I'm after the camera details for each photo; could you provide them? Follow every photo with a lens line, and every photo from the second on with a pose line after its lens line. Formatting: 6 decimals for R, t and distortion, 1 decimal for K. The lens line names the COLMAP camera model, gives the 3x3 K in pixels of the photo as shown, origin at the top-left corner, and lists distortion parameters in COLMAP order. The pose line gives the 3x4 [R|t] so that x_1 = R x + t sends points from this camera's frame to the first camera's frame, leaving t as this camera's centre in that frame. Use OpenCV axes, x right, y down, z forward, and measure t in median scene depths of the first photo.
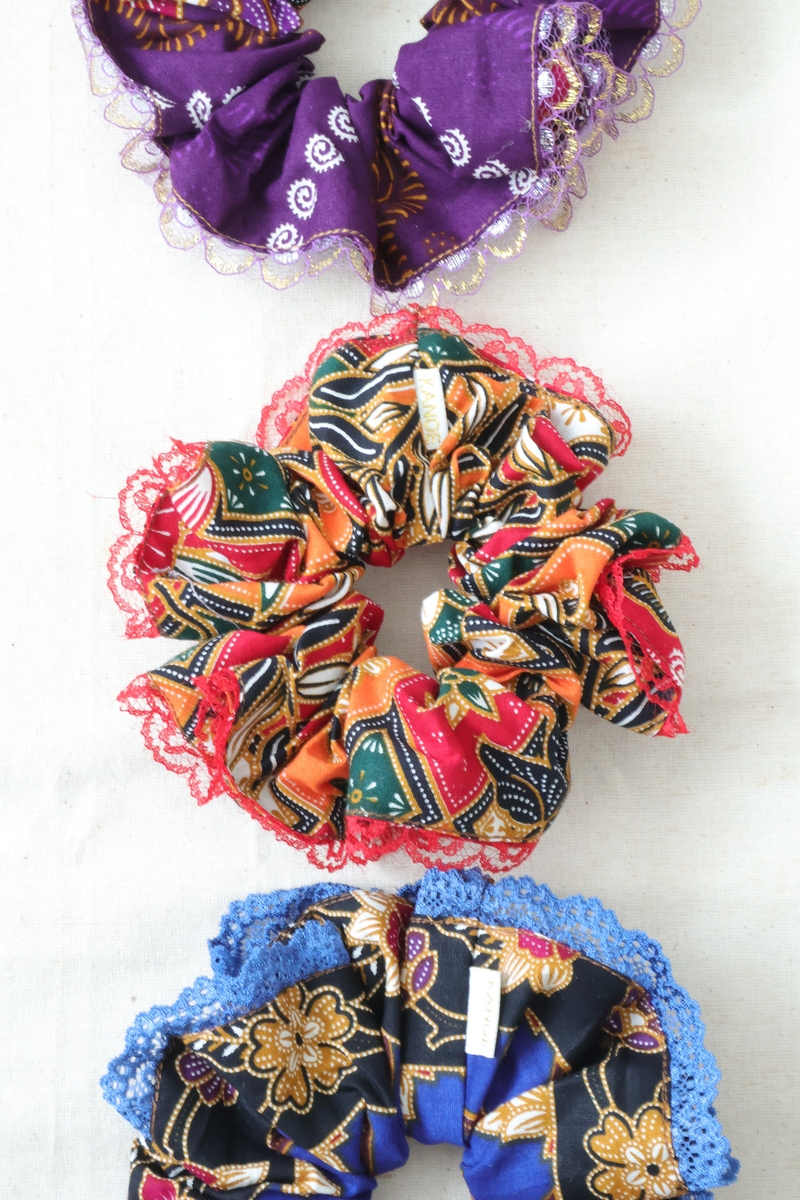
lens RADIAL K [[2419.1, 0, 395.1], [0, 2419.1, 600.4], [0, 0, 1]] dist [0.047522, 0.000000]
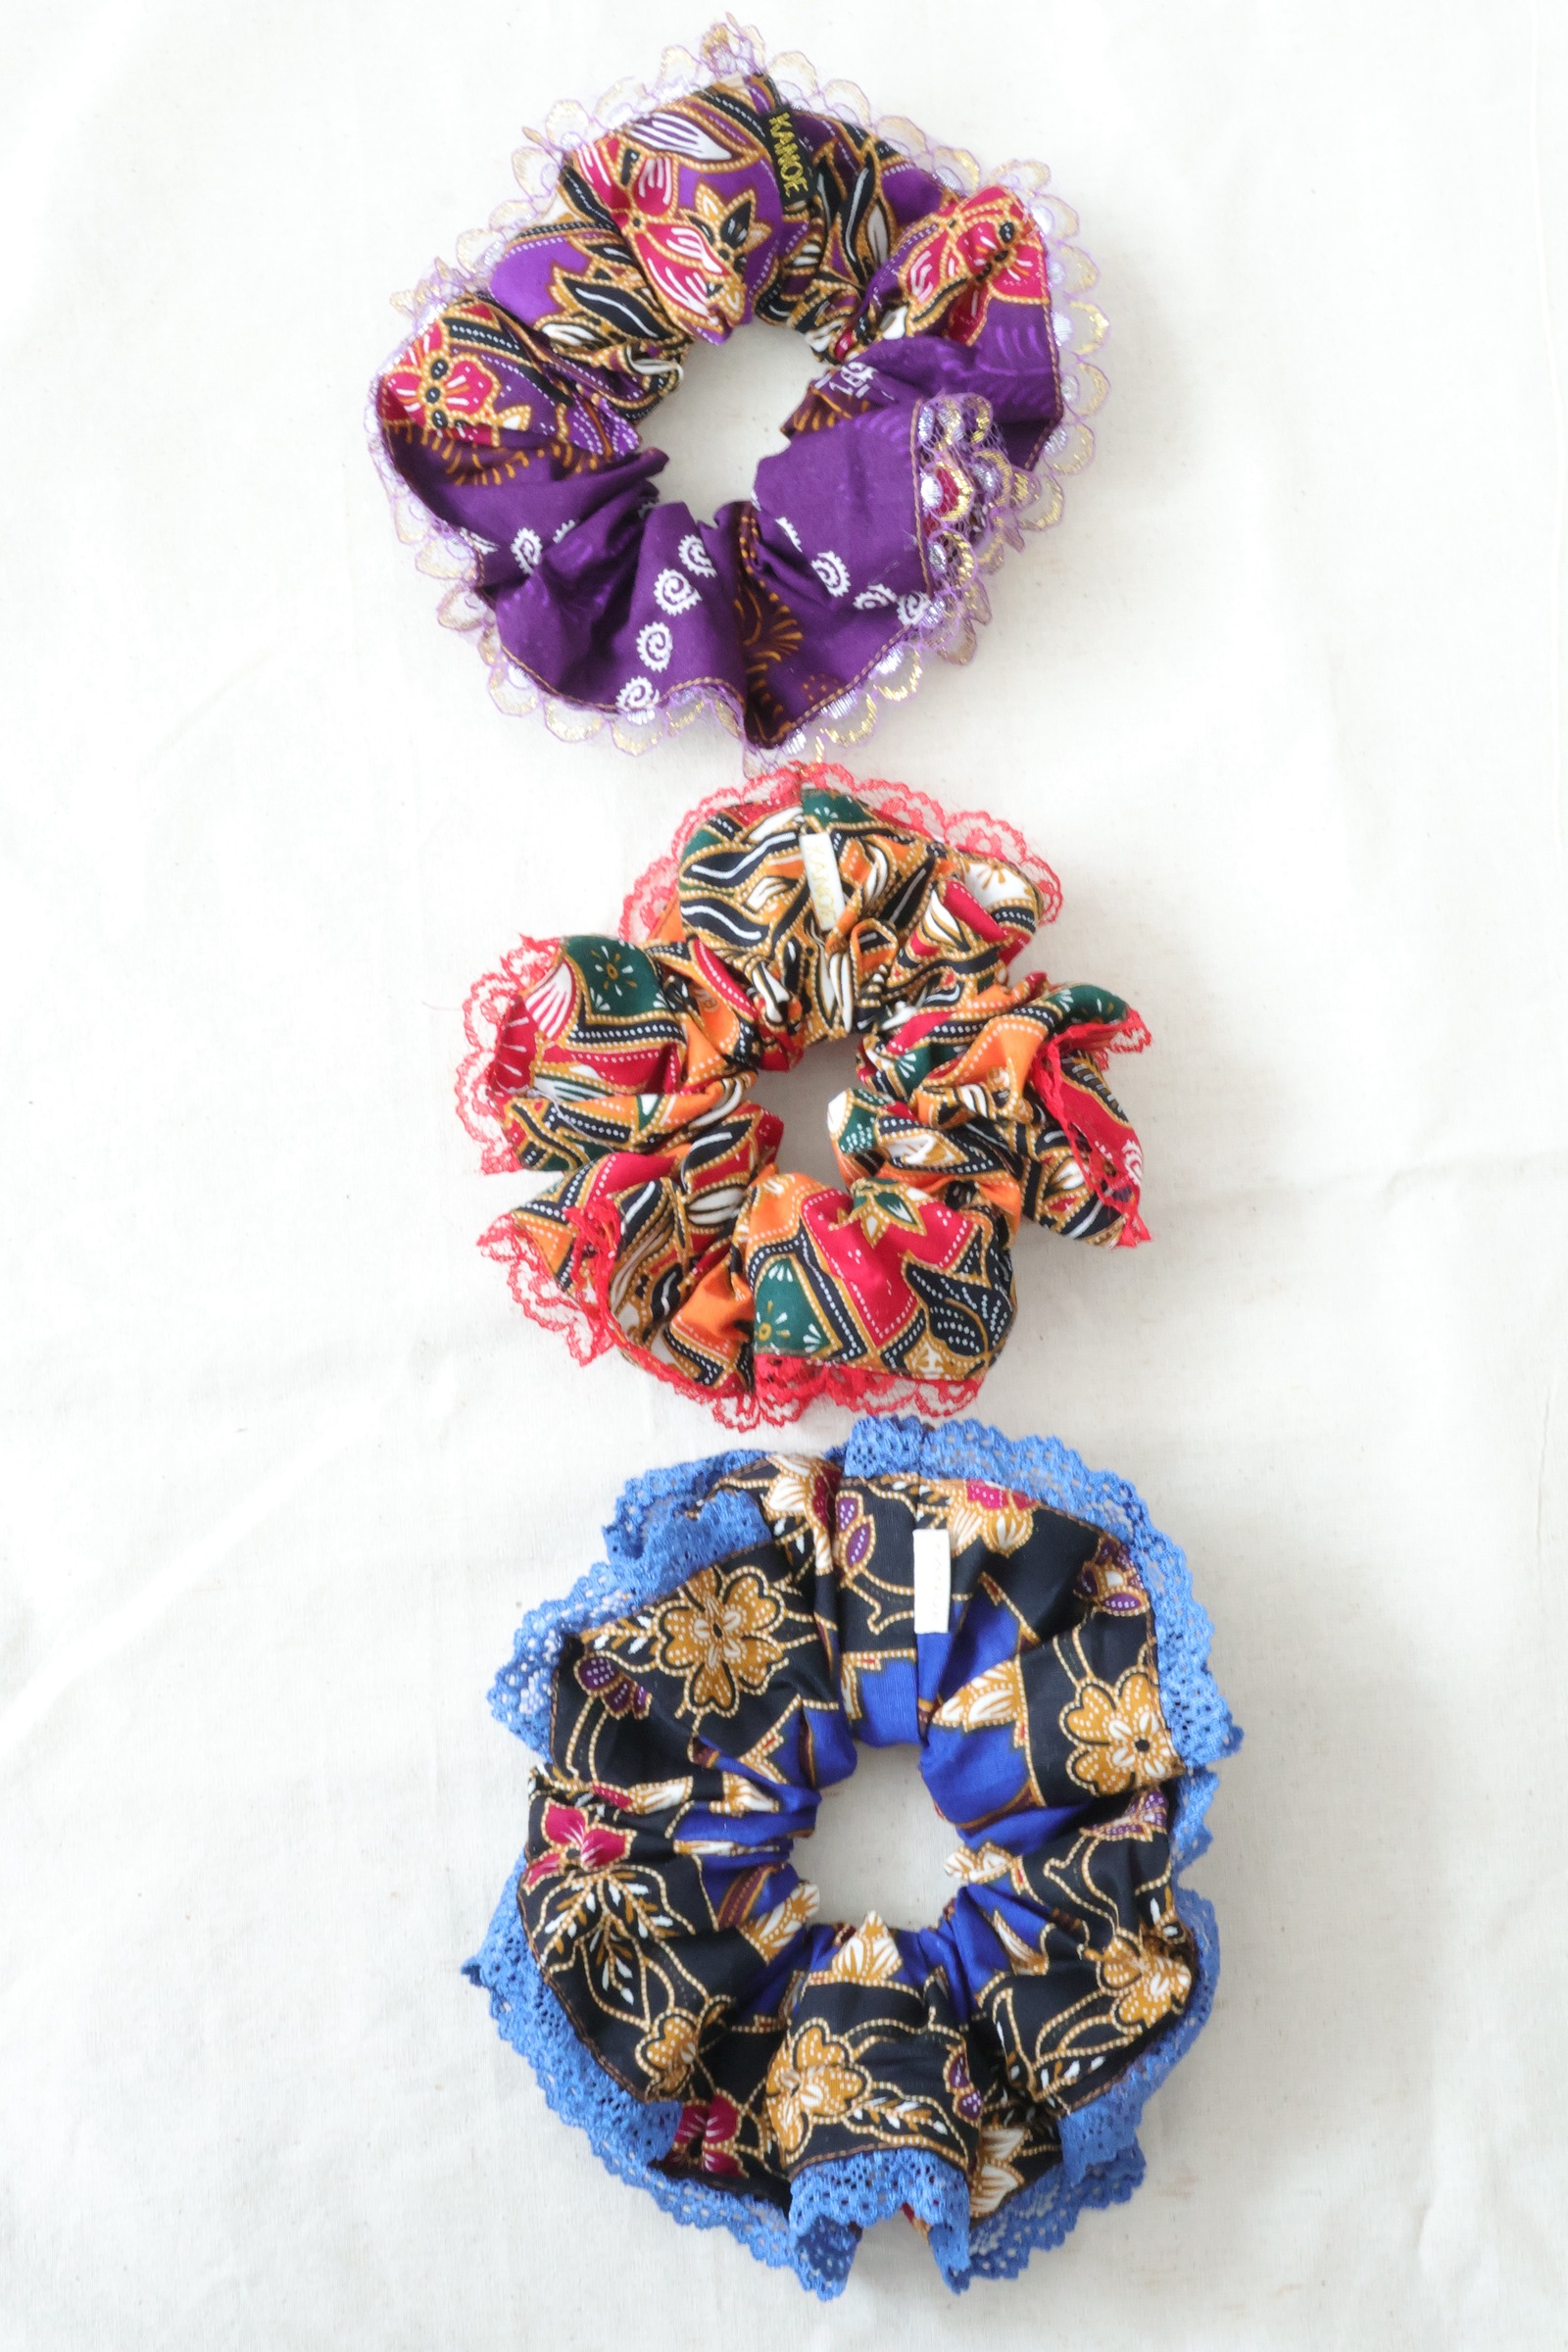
lens RADIAL K [[3703.5, 0, 792.5], [0, 3703.5, 1173.8], [0, 0, 1]] dist [0.068028, 0.000000]
pose [[0.997583, -0.068851, -0.009393, 0.009492], [0.068467, 0.996989, -0.036391, 0.070321], [0.011870, 0.035659, 0.999294, -0.296753]]
